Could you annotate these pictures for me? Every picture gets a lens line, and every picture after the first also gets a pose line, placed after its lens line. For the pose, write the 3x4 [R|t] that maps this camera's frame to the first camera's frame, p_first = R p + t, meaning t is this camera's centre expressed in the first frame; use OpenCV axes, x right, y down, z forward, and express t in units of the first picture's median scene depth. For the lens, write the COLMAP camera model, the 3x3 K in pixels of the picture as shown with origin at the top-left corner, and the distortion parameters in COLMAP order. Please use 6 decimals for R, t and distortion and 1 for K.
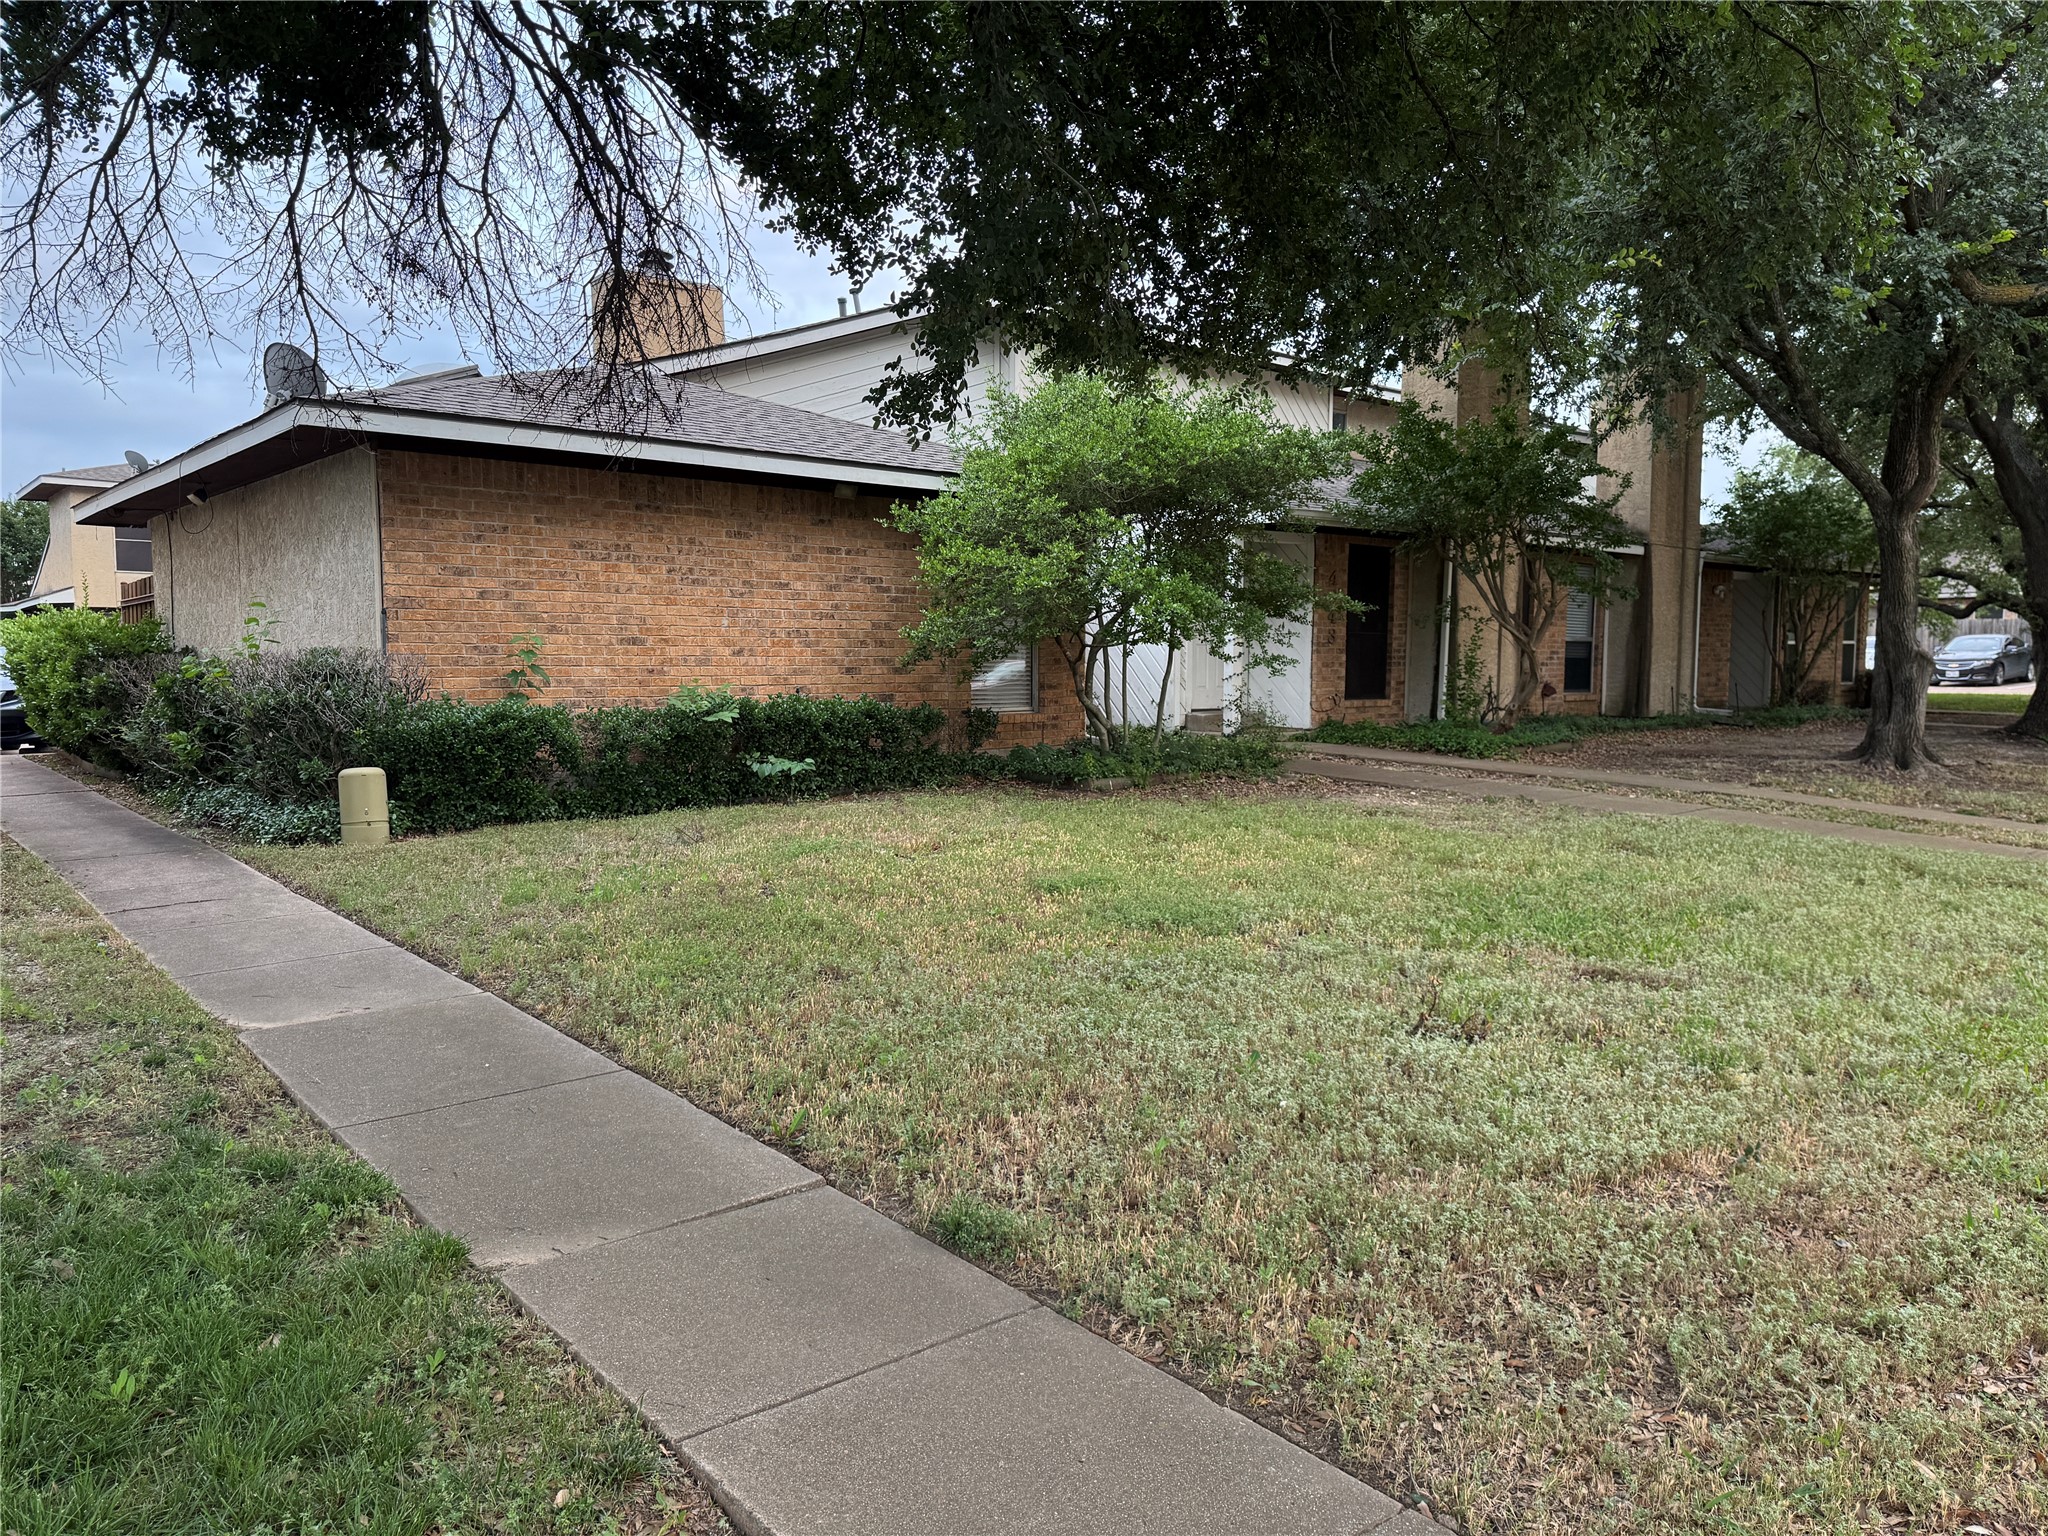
lens RADIAL K [[1430.3, 0, 1024.3], [0, 1430.3, 765.8], [0, 0, 1]] dist [0.001136, 0.000103]
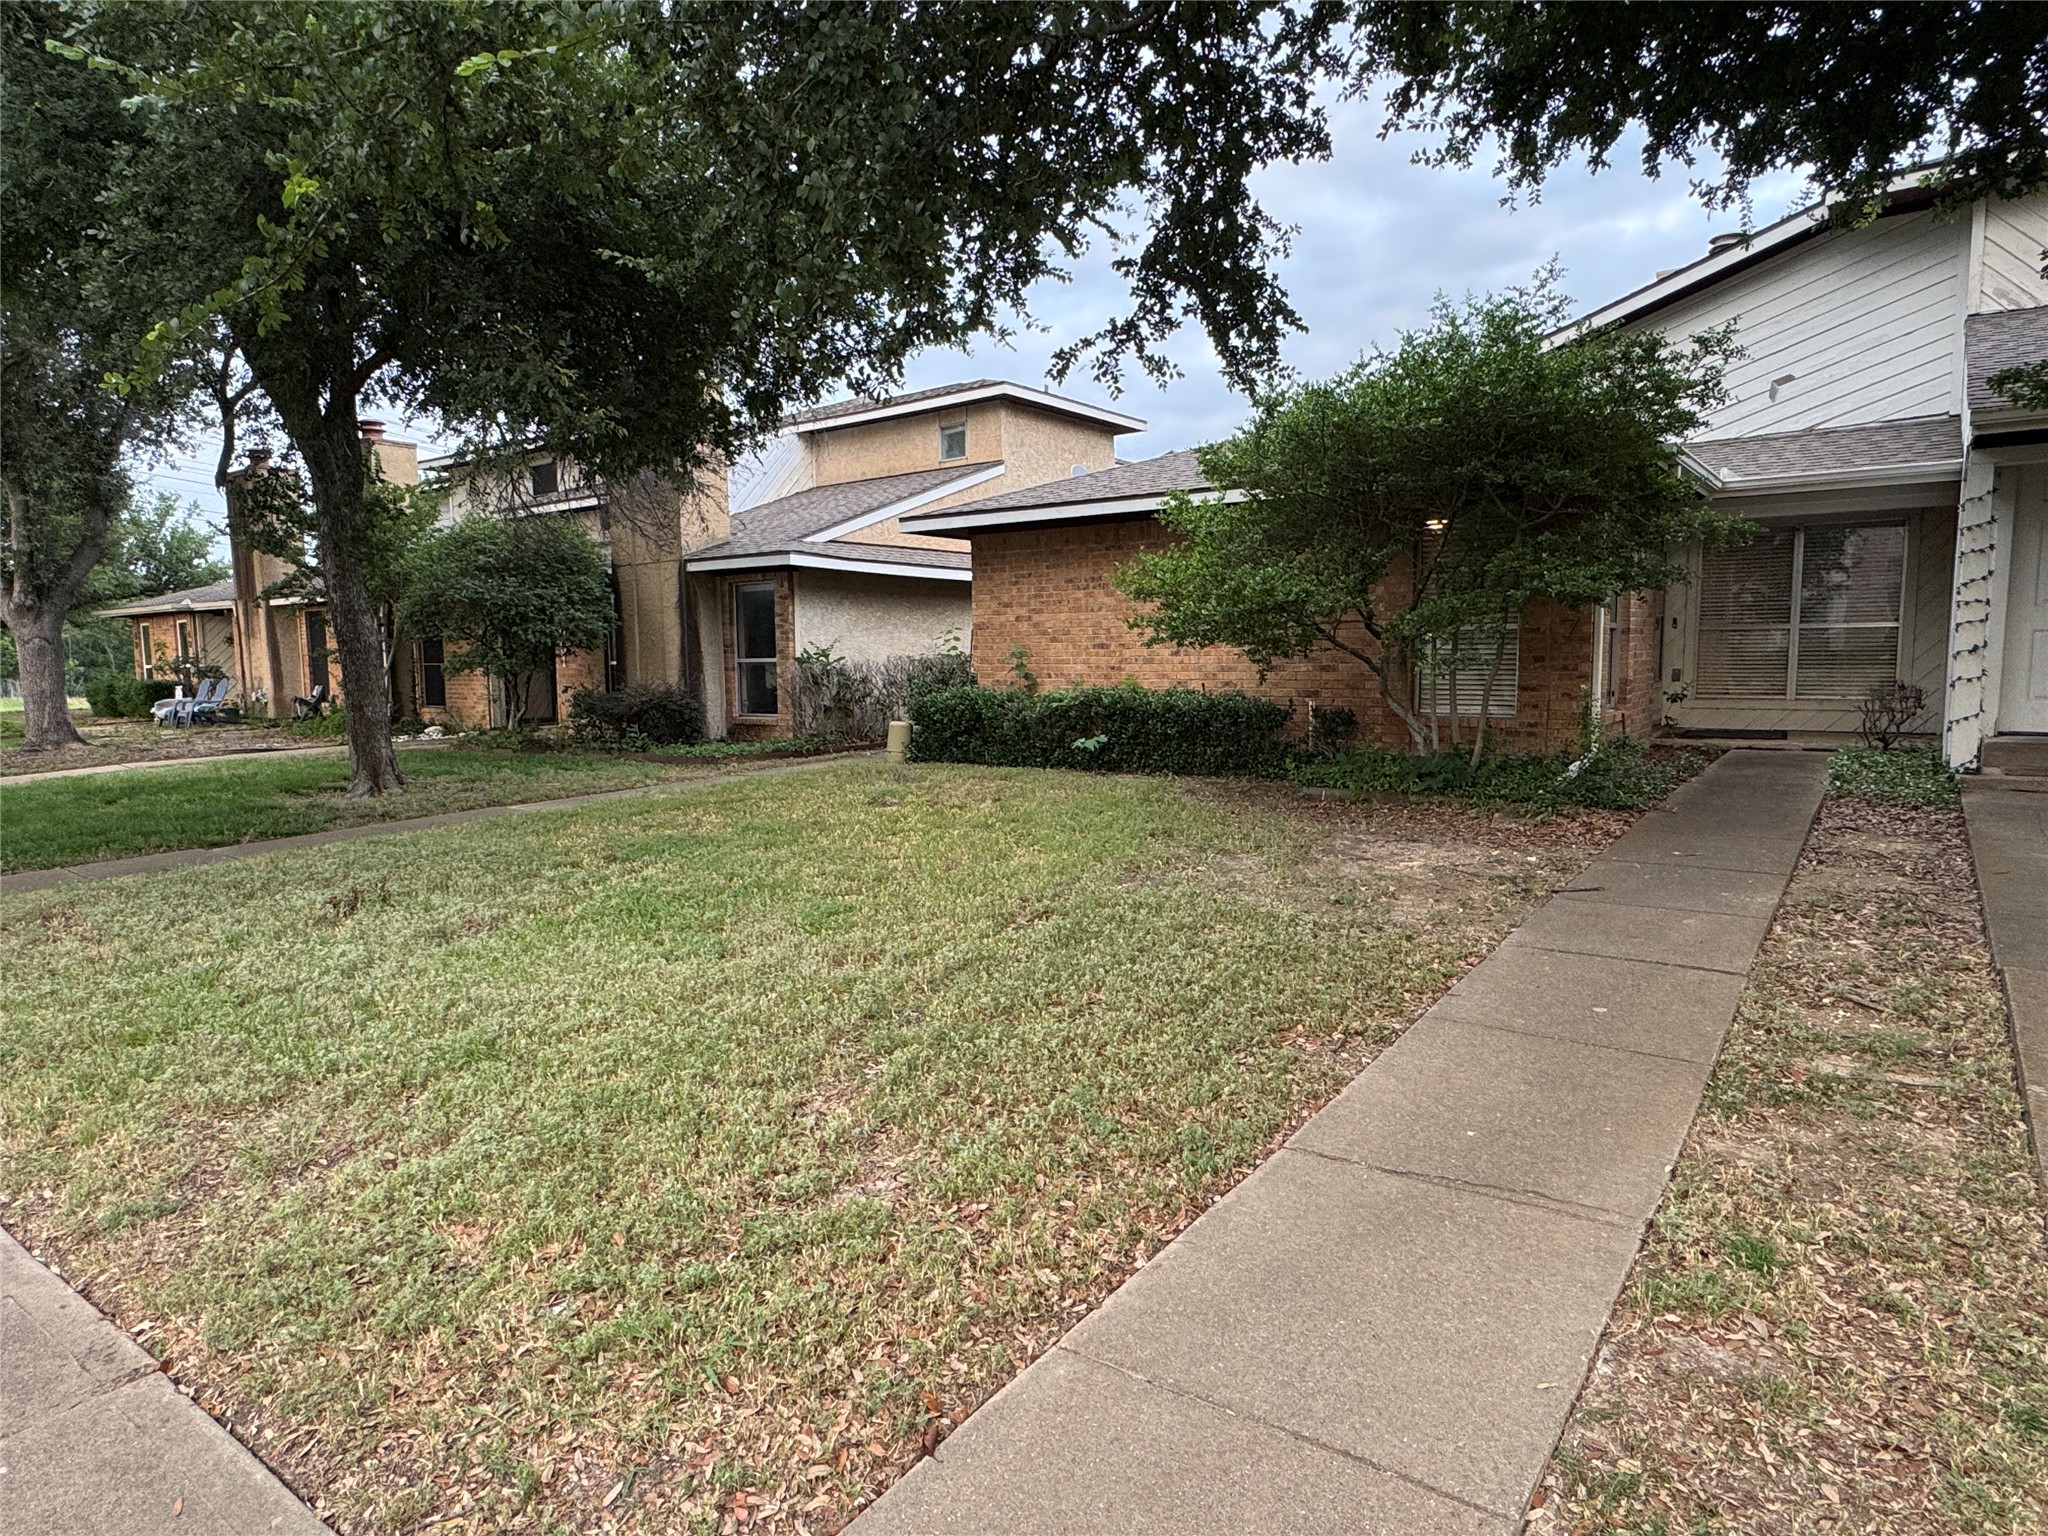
lens RADIAL K [[1180.7, 0, 1023.4], [0, 1180.7, 772.2], [0, 0, 1]] dist [-0.000392, -0.000087]
pose [[0.238101, 0.088702, -0.967181, 0.872657], [-0.064955, 0.995046, 0.075267, -0.048645], [0.969066, 0.044902, 0.242683, 0.682373]]
